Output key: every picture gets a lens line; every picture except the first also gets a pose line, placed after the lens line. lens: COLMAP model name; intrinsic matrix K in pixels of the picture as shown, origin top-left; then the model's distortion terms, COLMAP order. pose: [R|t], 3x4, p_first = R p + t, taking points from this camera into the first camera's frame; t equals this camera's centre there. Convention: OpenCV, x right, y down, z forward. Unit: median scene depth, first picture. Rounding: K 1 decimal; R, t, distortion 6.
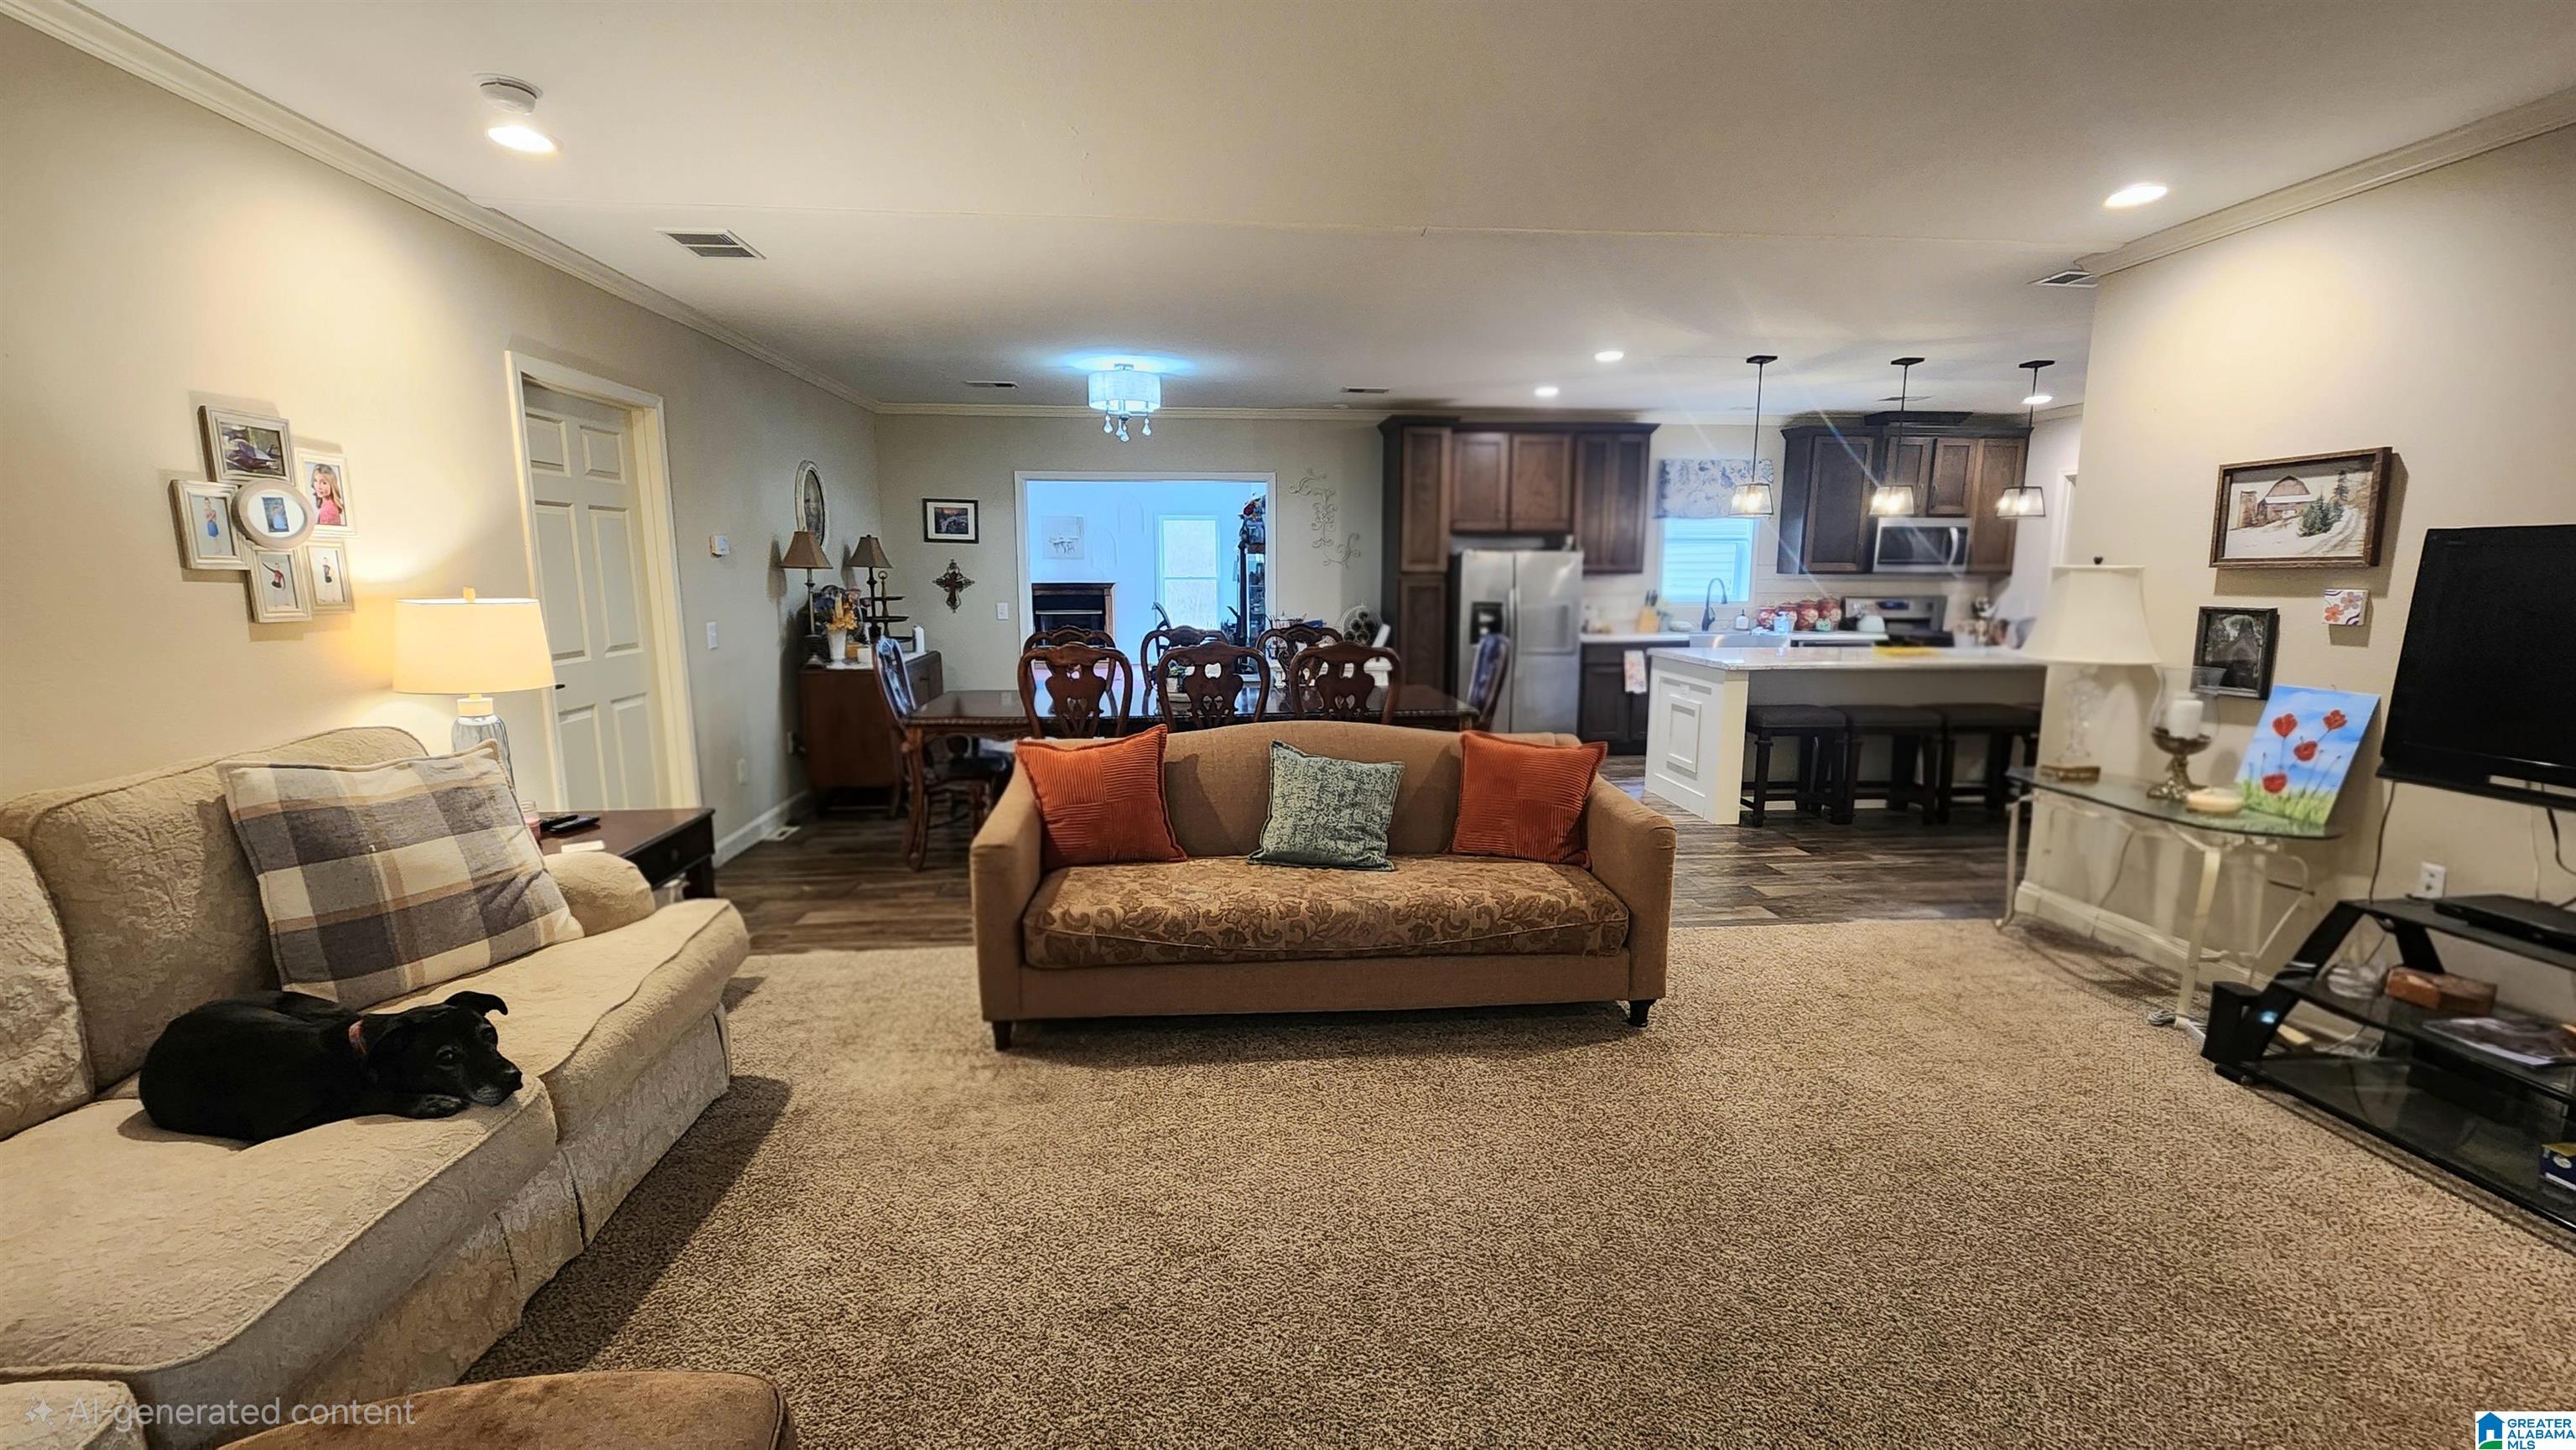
lens RADIAL K [[1028.5, 0, 1288.0], [0, 1028.5, 725.0], [0, 0, 1]] dist [0.001009, 0.000149]
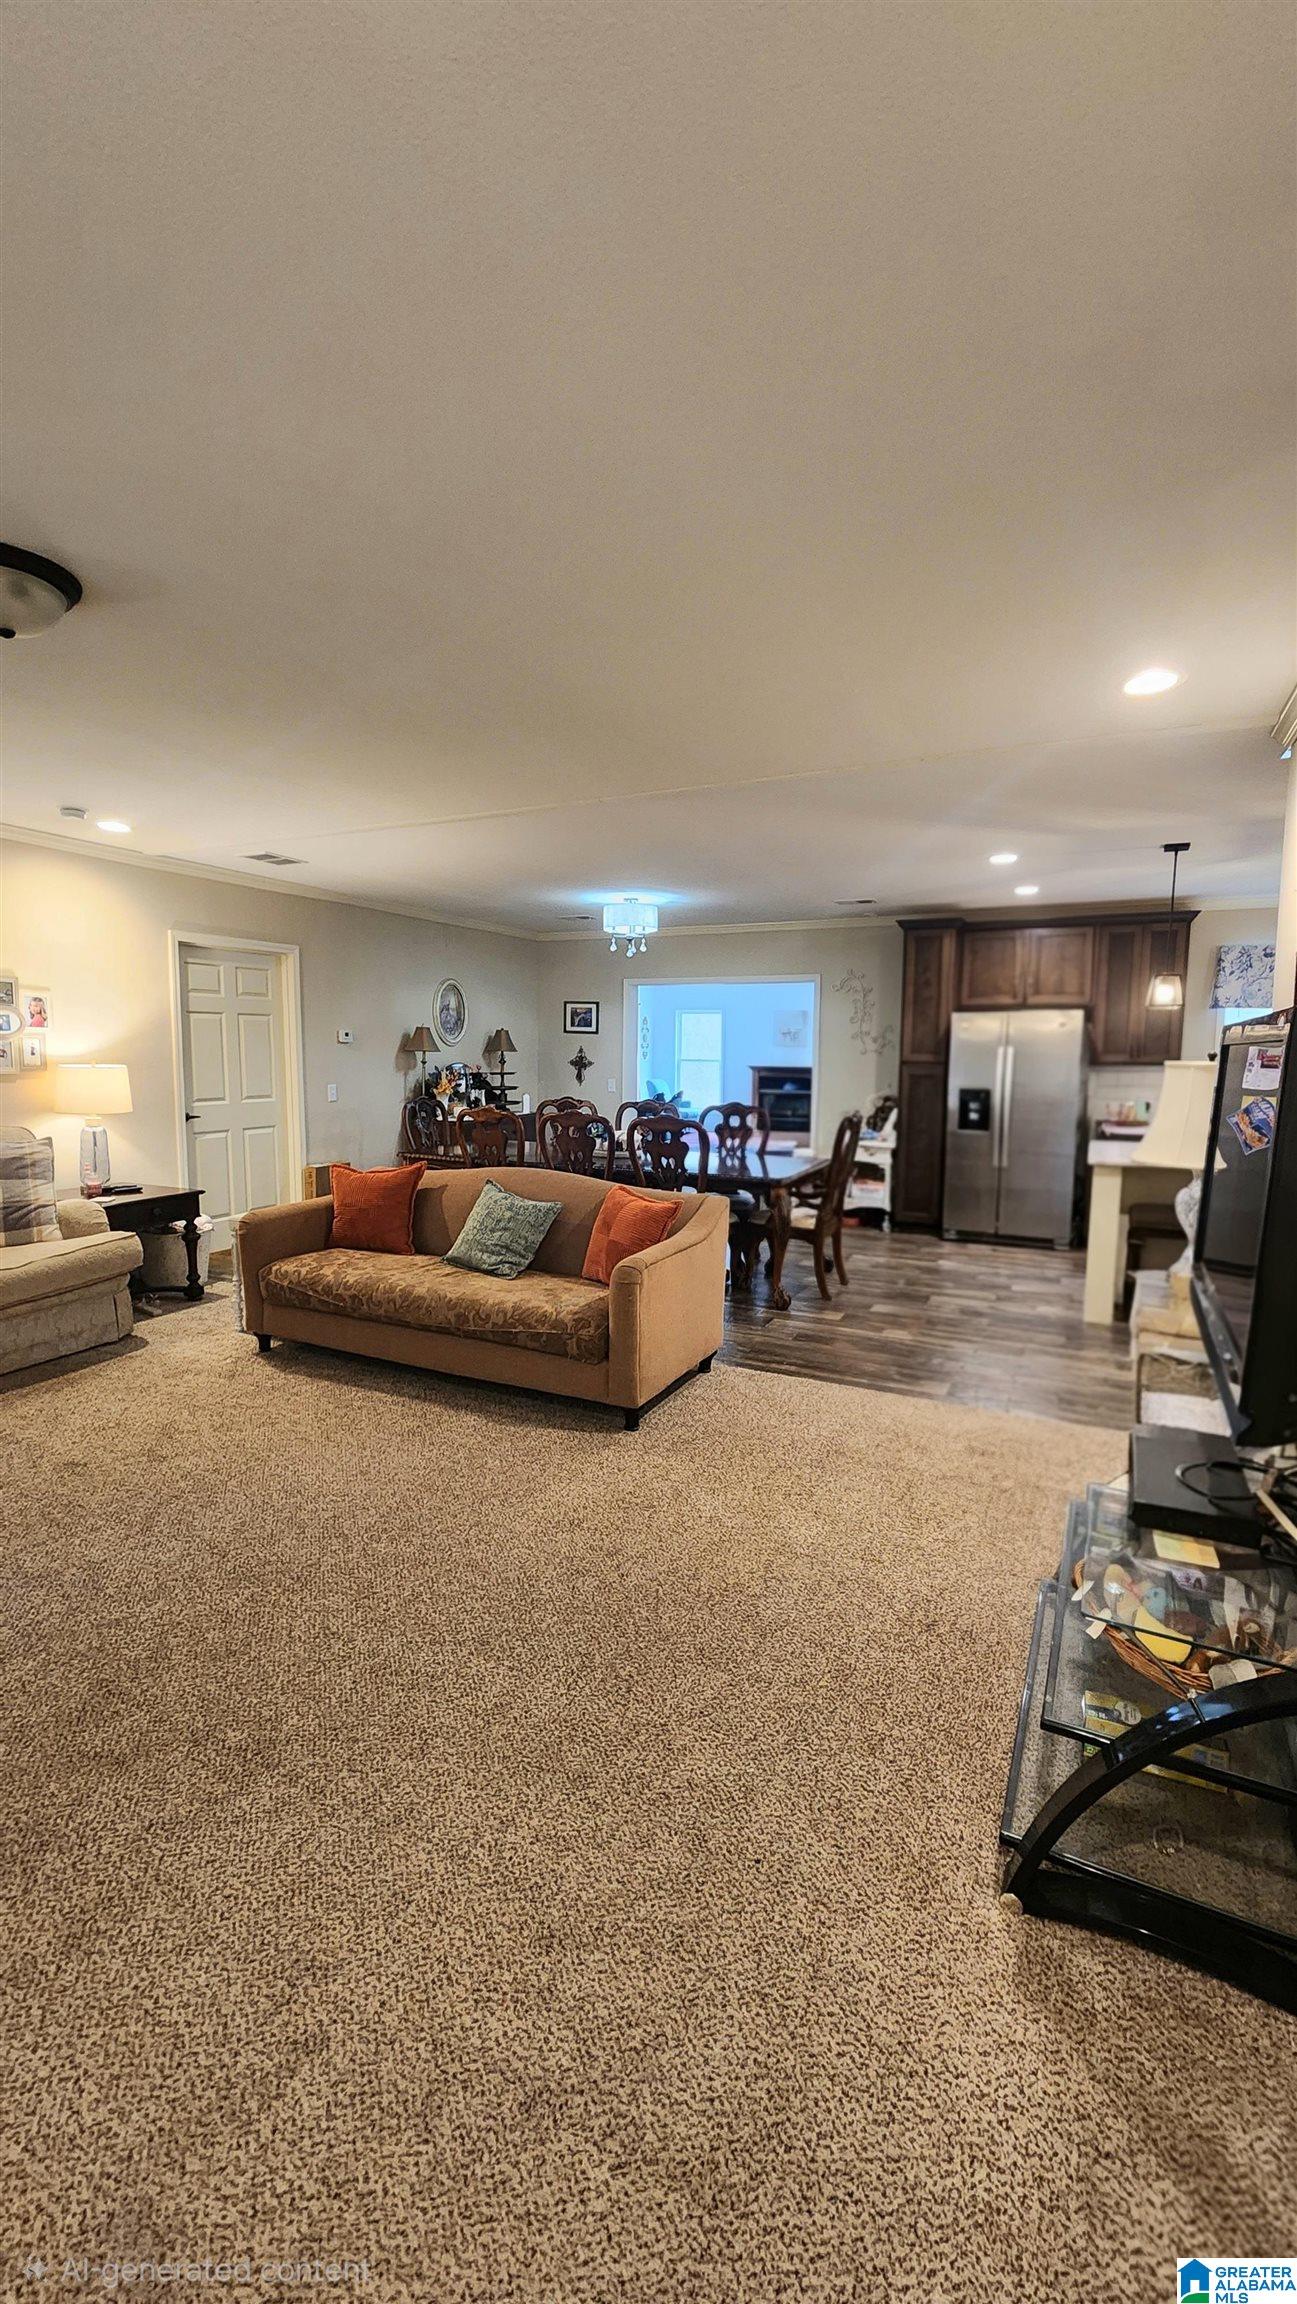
lens RADIAL K [[923.1, 0, 648.5], [0, 923.1, 1152.0], [0, 0, 1]] dist [0.012717, 0.000019]
pose [[0.861403, 0.065669, -0.503659, 0.502286], [-0.088066, 0.995898, -0.020771, -0.009082], [0.500229, 0.062248, 0.863653, 0.021699]]
